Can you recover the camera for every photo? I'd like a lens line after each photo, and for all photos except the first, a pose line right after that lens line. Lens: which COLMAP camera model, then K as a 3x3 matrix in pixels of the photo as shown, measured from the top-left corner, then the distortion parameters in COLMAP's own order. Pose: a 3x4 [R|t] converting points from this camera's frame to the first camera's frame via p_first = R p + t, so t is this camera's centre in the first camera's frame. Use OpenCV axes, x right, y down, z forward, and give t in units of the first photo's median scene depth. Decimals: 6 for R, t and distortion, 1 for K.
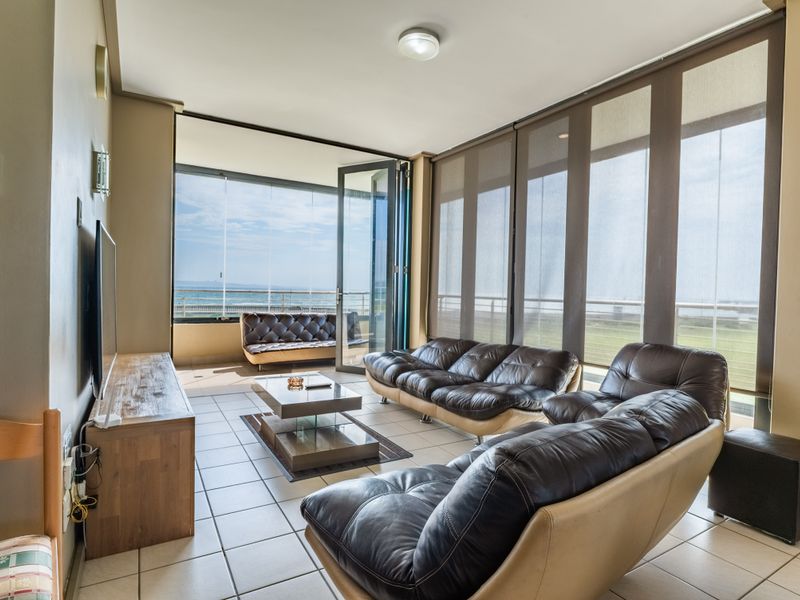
lens RADIAL K [[429.0, 0, 380.6], [0, 429.0, 298.9], [0, 0, 1]] dist [-0.037437, -0.000401]
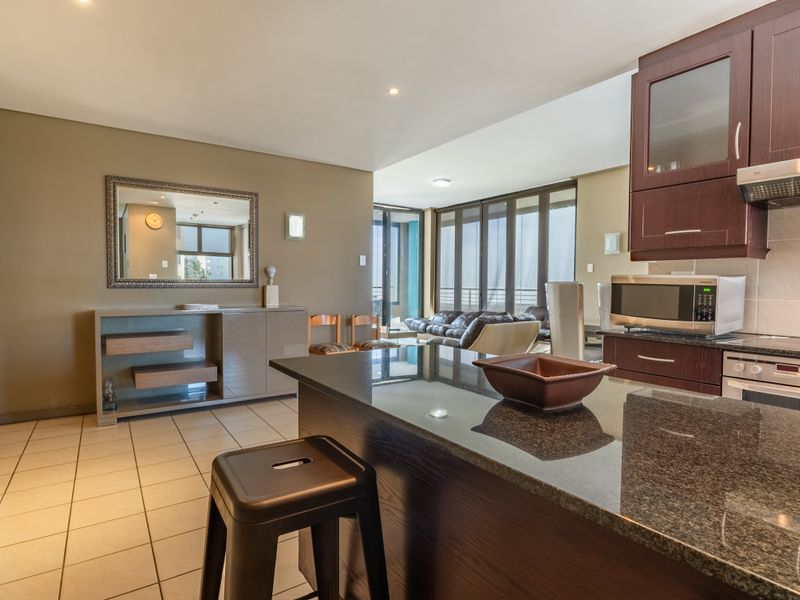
lens RADIAL K [[441.1, 0, 400.0], [0, 441.1, 300.0], [0, 0, 1]] dist [-0.006436, -0.001047]
pose [[0.994305, -0.016920, 0.105223, -0.235994], [0.014907, 0.999691, 0.019885, 0.004008], [-0.105527, -0.018203, 0.994250, -0.836932]]
